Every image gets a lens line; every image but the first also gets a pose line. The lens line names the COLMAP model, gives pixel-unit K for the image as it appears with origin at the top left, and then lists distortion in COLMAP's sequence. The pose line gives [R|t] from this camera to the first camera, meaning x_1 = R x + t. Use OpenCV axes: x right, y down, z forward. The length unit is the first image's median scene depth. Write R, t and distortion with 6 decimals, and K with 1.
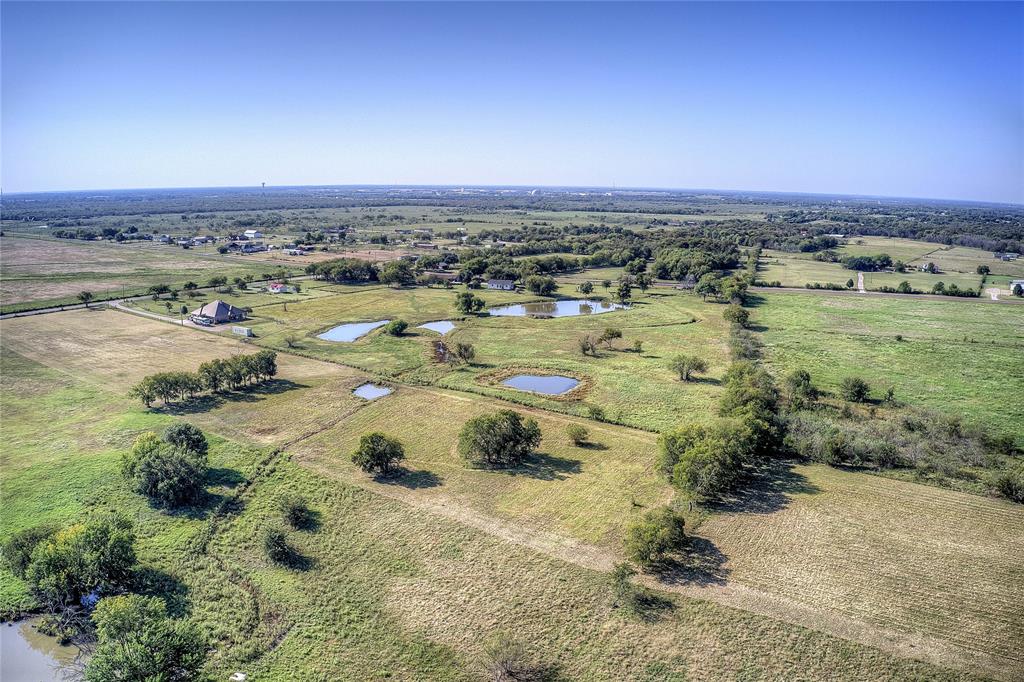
lens RADIAL K [[800.8, 0, 508.5], [0, 800.8, 341.4], [0, 0, 1]] dist [-0.188043, 0.038716]
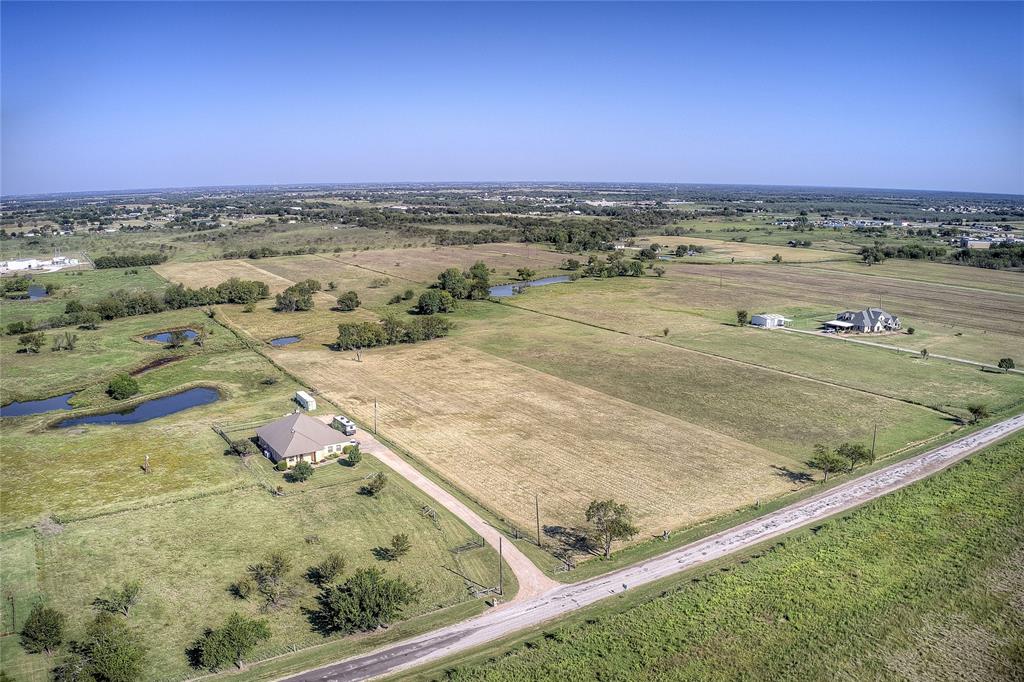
lens RADIAL K [[800.8, 0, 508.5], [0, 800.8, 341.4], [0, 0, 1]] dist [-0.188043, 0.038716]
pose [[-0.934435, -0.080328, 0.346957, -0.534065], [0.060380, 0.924393, 0.376632, -0.224268], [-0.350978, 0.372887, -0.858935, 1.085056]]
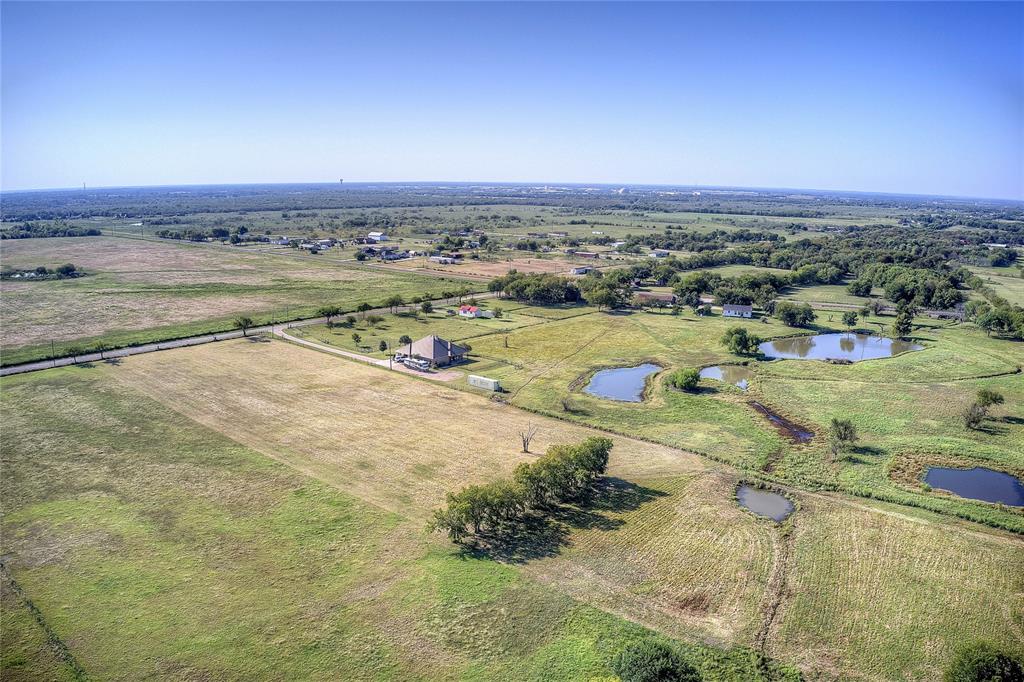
lens RADIAL K [[800.8, 0, 508.5], [0, 800.8, 341.4], [0, 0, 1]] dist [-0.188043, 0.038716]
pose [[0.996426, 0.015442, -0.083044, -0.183243], [-0.015176, 0.999878, 0.003831, -0.040268], [0.083093, -0.002557, 0.996538, 0.176067]]
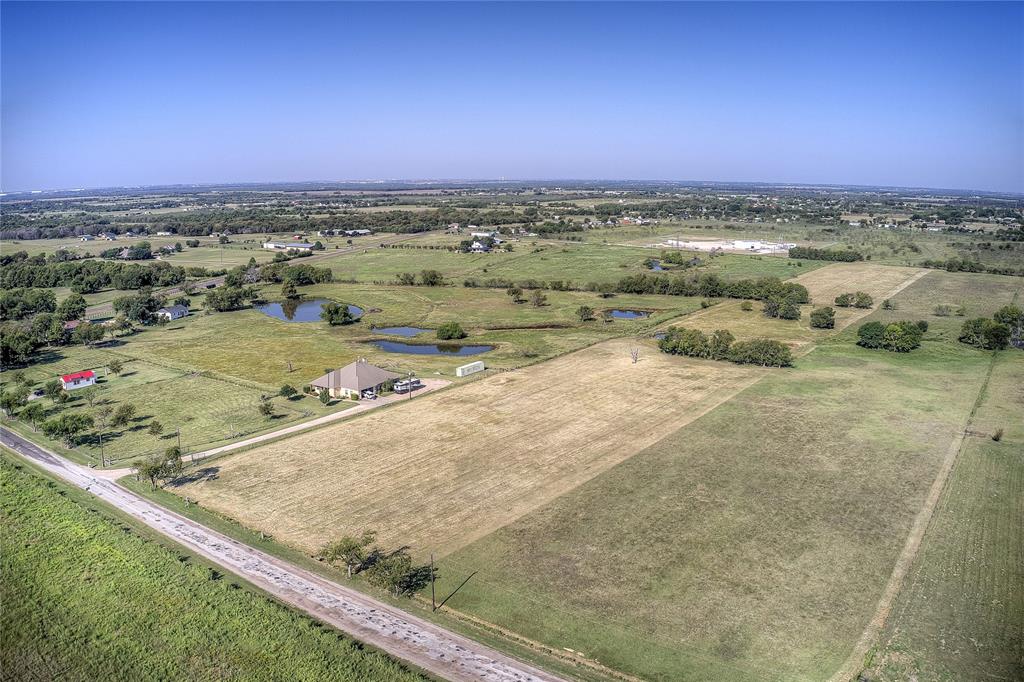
lens RADIAL K [[800.8, 0, 508.5], [0, 800.8, 341.4], [0, 0, 1]] dist [-0.188043, 0.038716]
pose [[-0.021065, -0.214154, 0.976573, -0.804475], [0.192099, 0.957722, 0.214164, -0.147040], [-0.981150, 0.192110, 0.020965, 0.673155]]
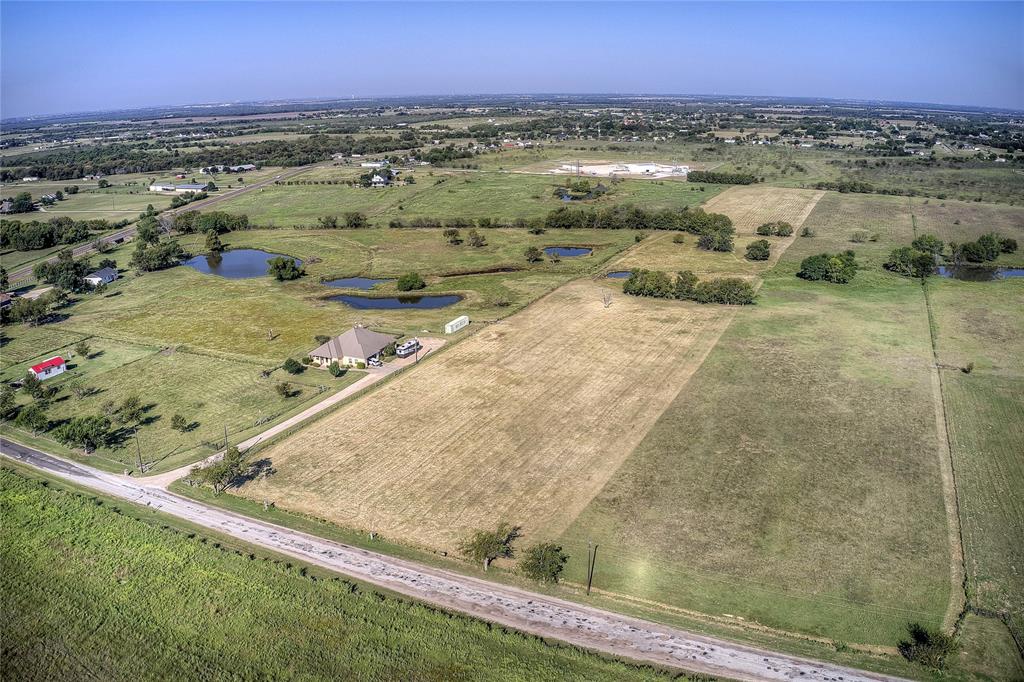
lens RADIAL K [[800.8, 0, 508.5], [0, 800.8, 341.4], [0, 0, 1]] dist [-0.188043, 0.038716]
pose [[-0.204461, -0.306884, 0.929526, -0.791741], [0.195074, 0.917765, 0.345910, -0.190765], [-0.959240, 0.252051, -0.127782, 0.757254]]
